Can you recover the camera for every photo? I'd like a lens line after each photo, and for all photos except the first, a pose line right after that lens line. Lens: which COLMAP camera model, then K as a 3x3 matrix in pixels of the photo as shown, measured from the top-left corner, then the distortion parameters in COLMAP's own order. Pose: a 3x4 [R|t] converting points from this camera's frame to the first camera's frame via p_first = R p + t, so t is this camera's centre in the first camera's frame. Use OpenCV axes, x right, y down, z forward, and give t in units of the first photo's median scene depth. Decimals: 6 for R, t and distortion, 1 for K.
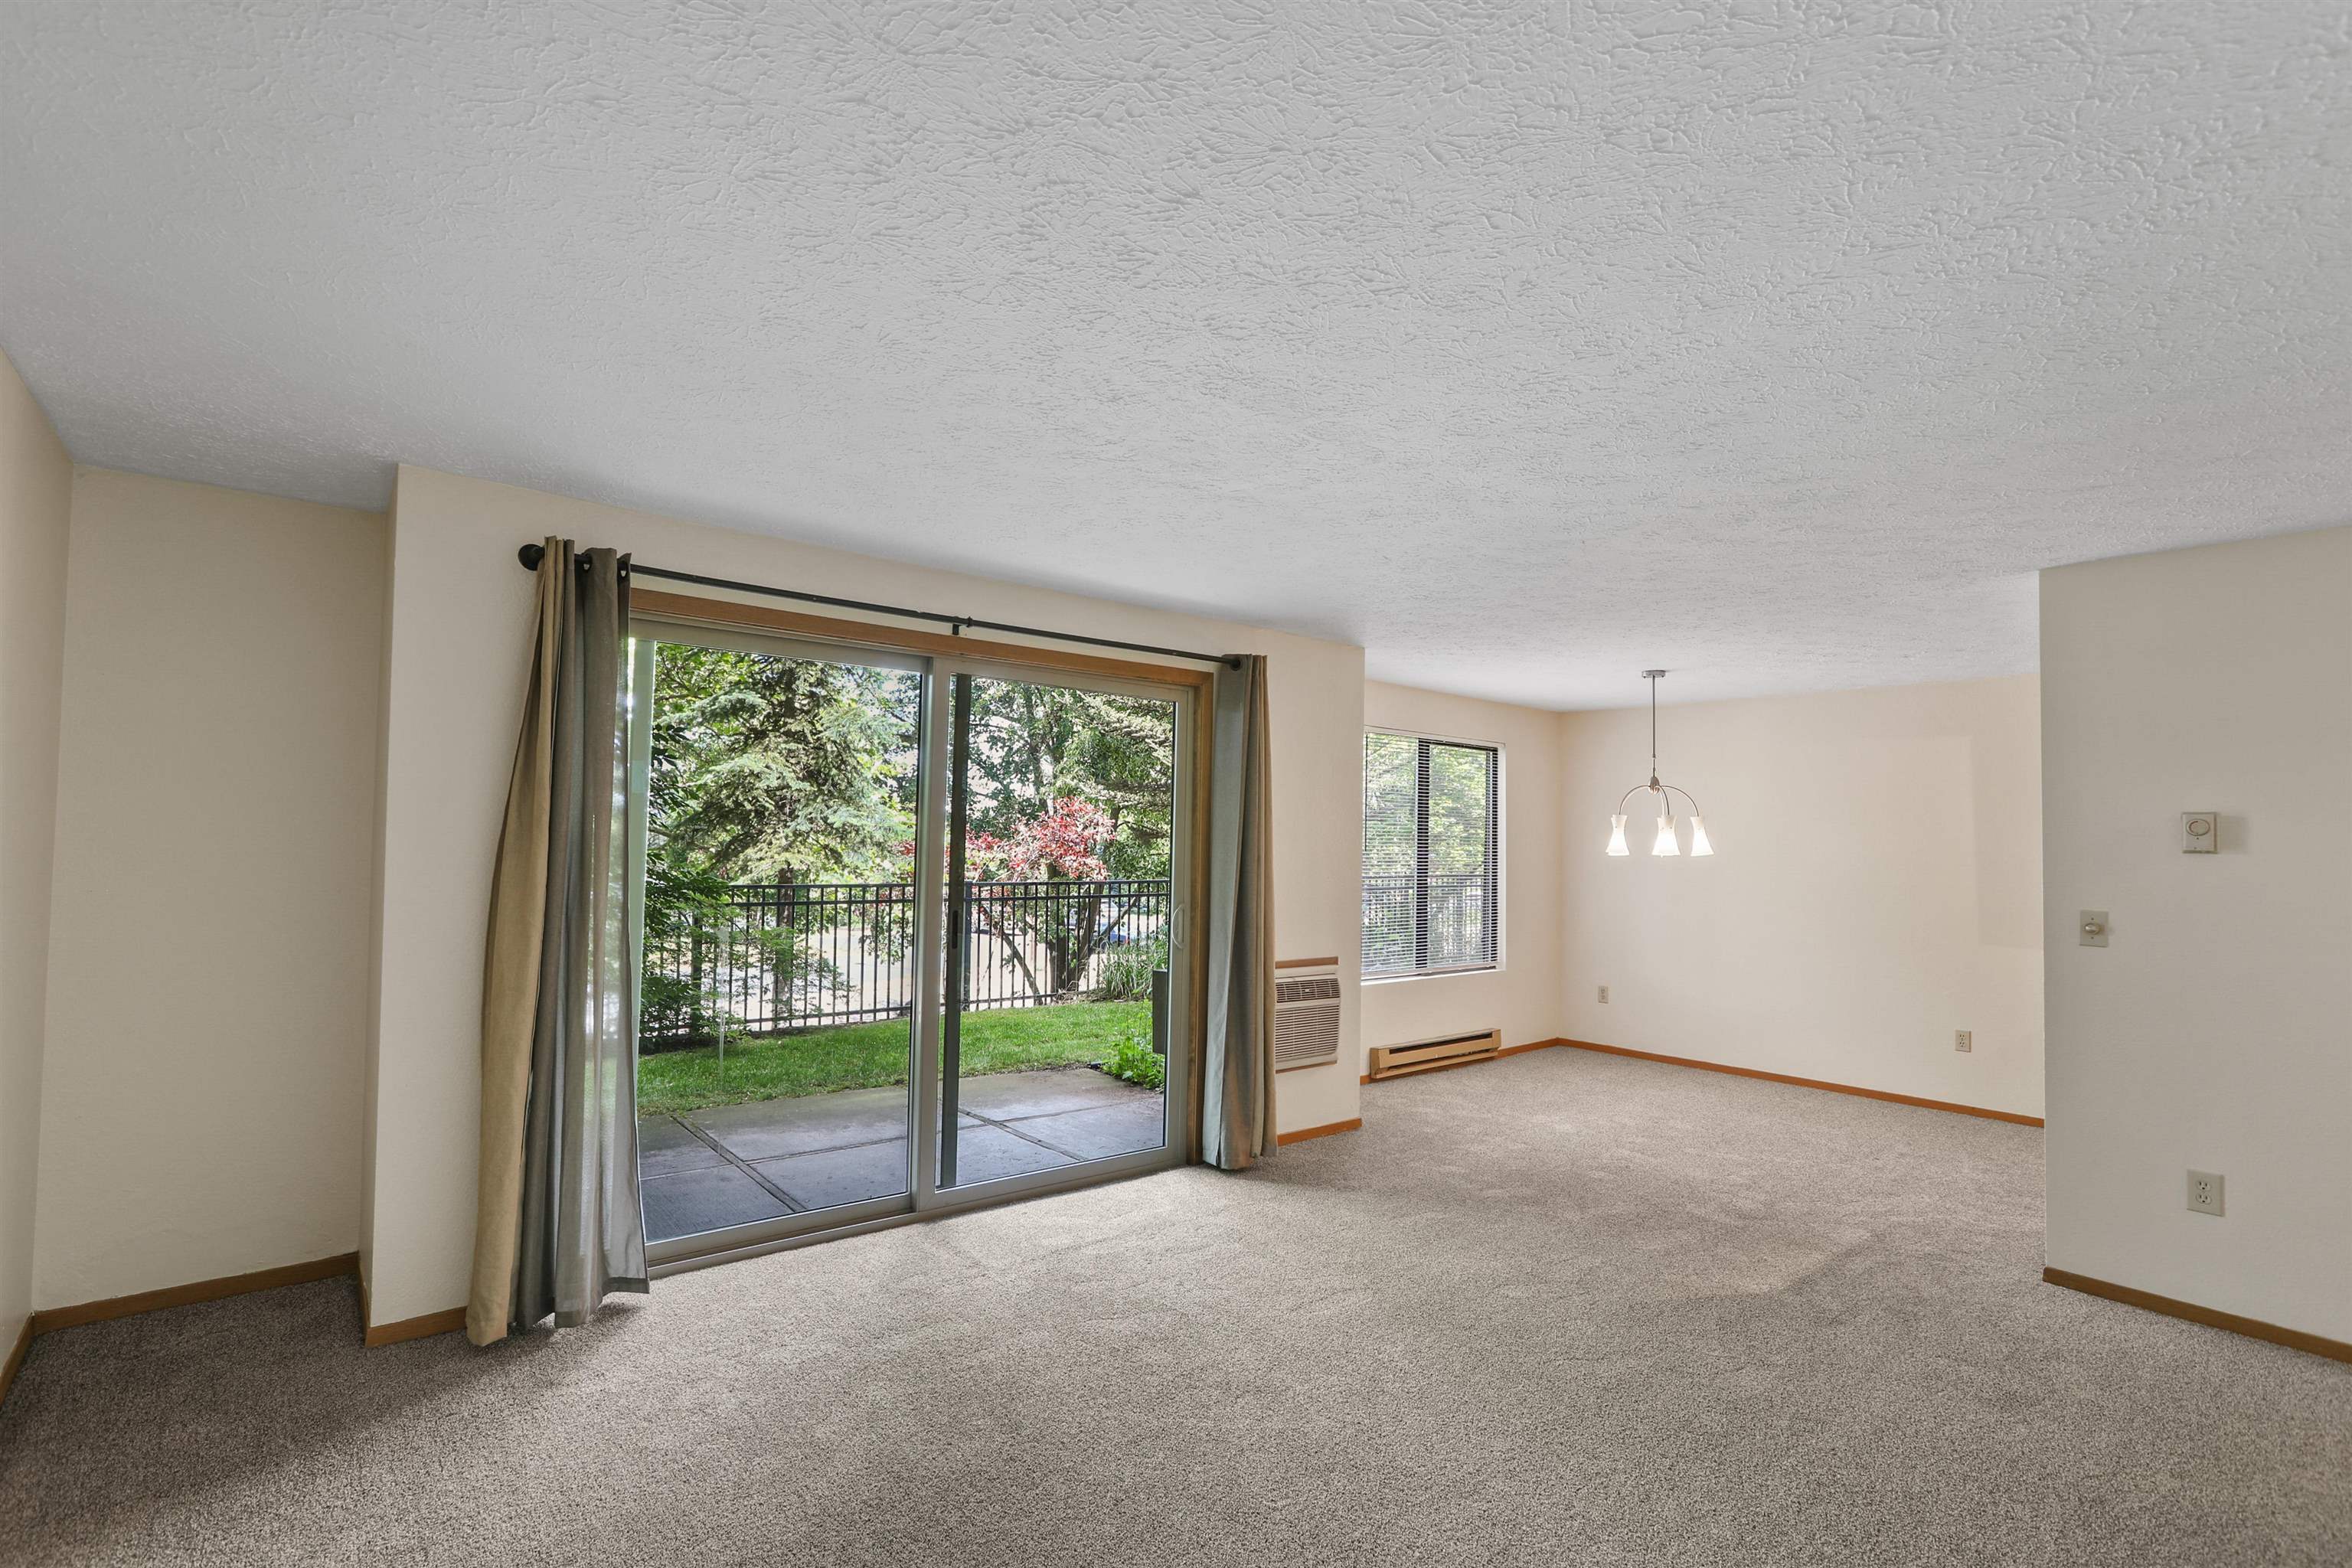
lens RADIAL K [[1085.1, 0, 1166.6], [0, 1085.1, 802.4], [0, 0, 1]] dist [-0.050587, 0.029707]
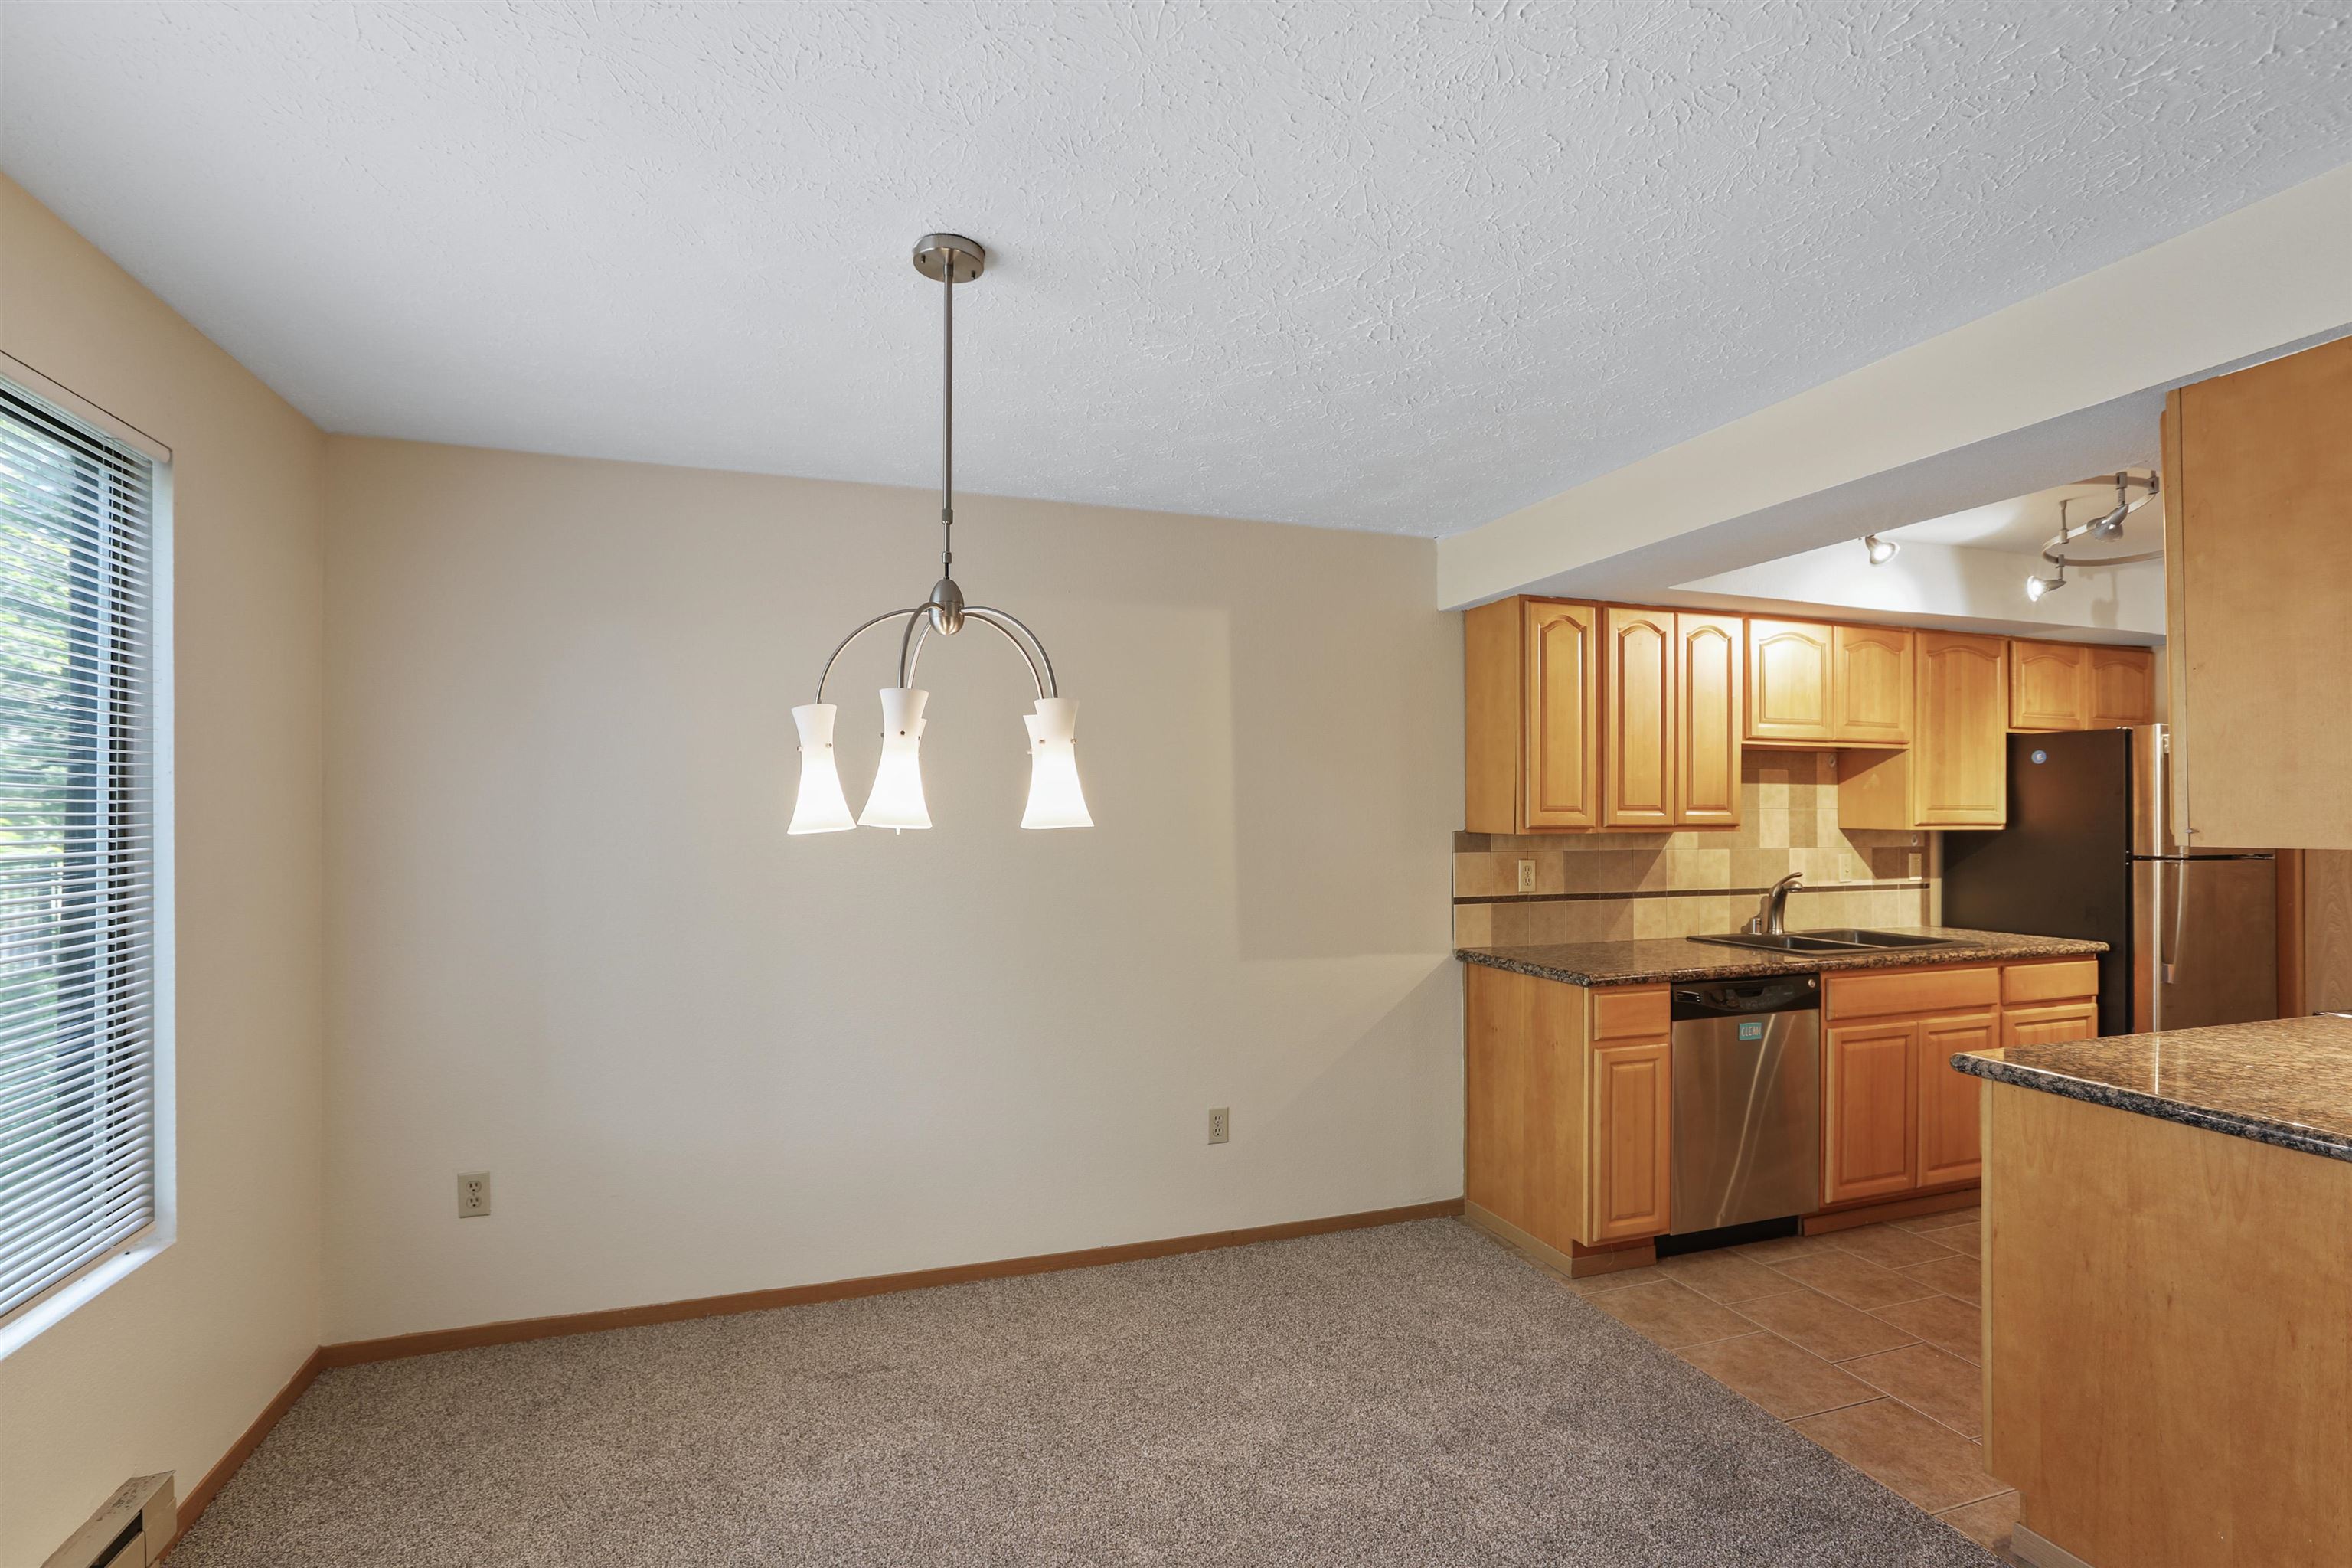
lens RADIAL K [[1085.1, 0, 1166.6], [0, 1085.1, 802.4], [0, 0, 1]] dist [-0.050587, 0.029707]
pose [[0.343035, -0.012247, 0.939243, 0.216922], [-0.026889, 0.999377, 0.022852, 0.039017], [-0.938938, -0.033095, 0.342492, 1.009936]]
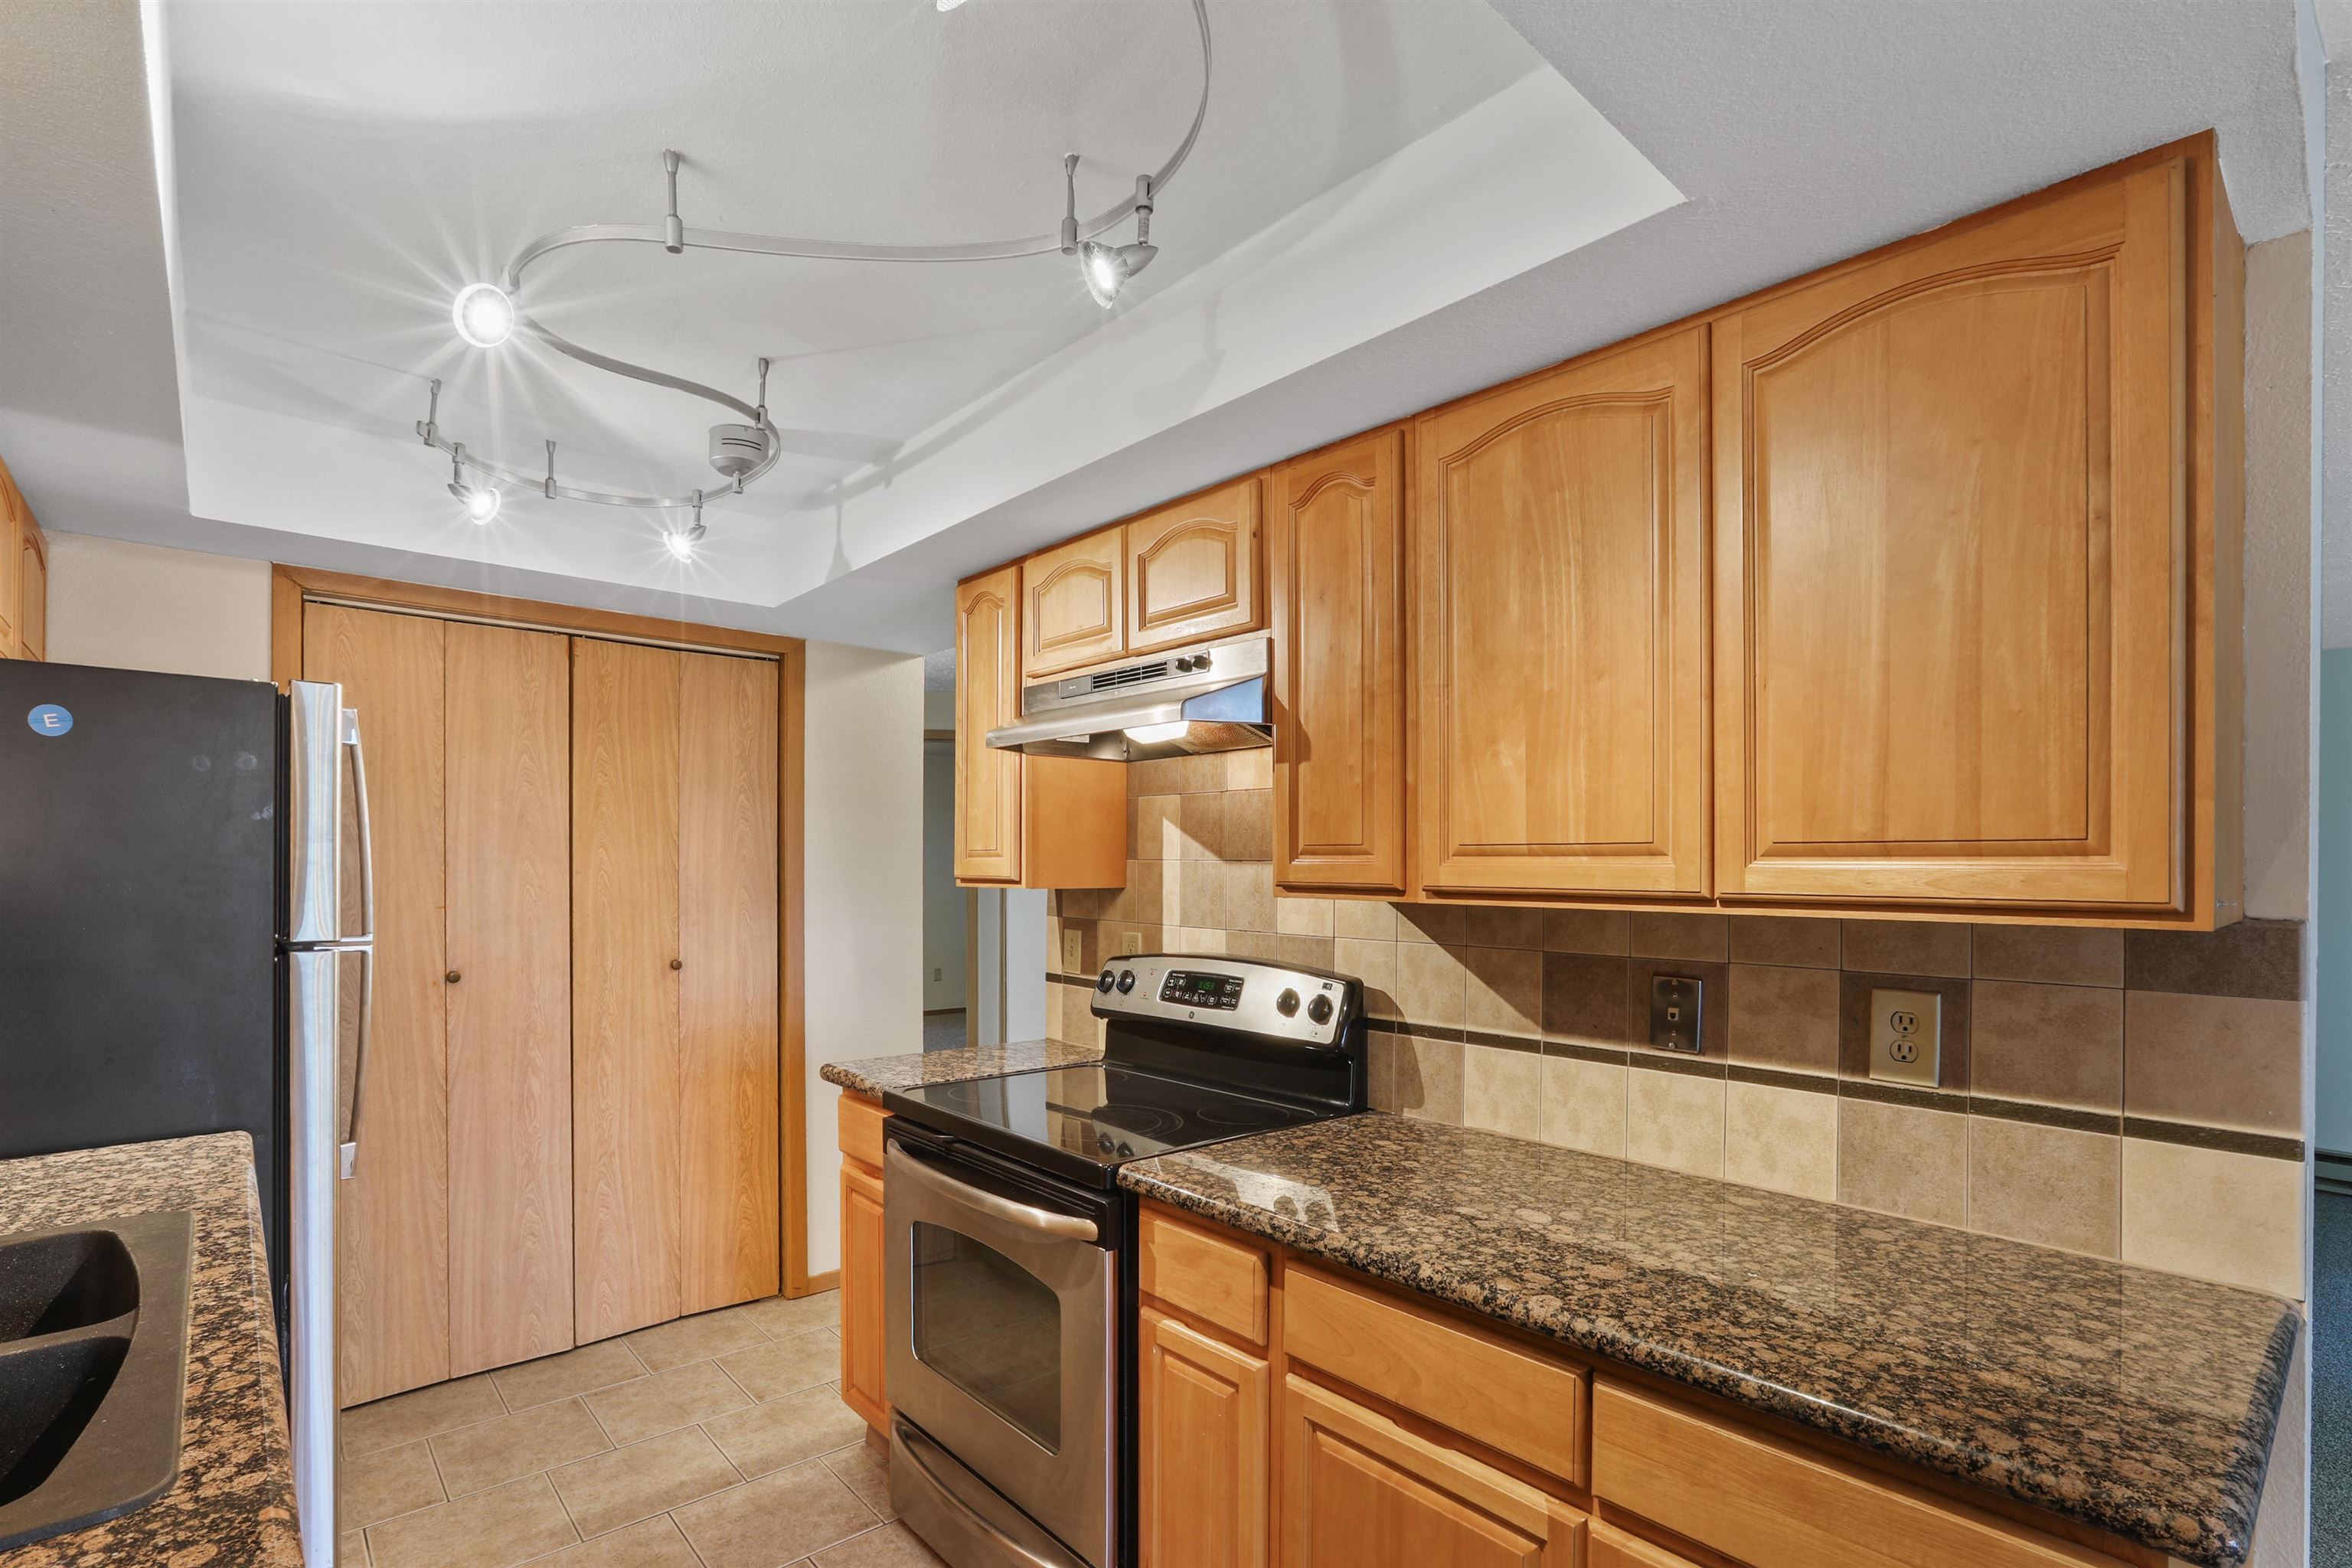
lens RADIAL K [[1094.3, 0, 1163.1], [0, 1094.3, 865.4], [0, 0, 1]] dist [-0.050584, 0.022912]
pose [[-0.998902, -0.028211, -0.037392, 0.923317], [-0.026998, 0.999105, -0.032549, 0.053713], [0.038277, -0.031503, -0.998770, 1.011495]]
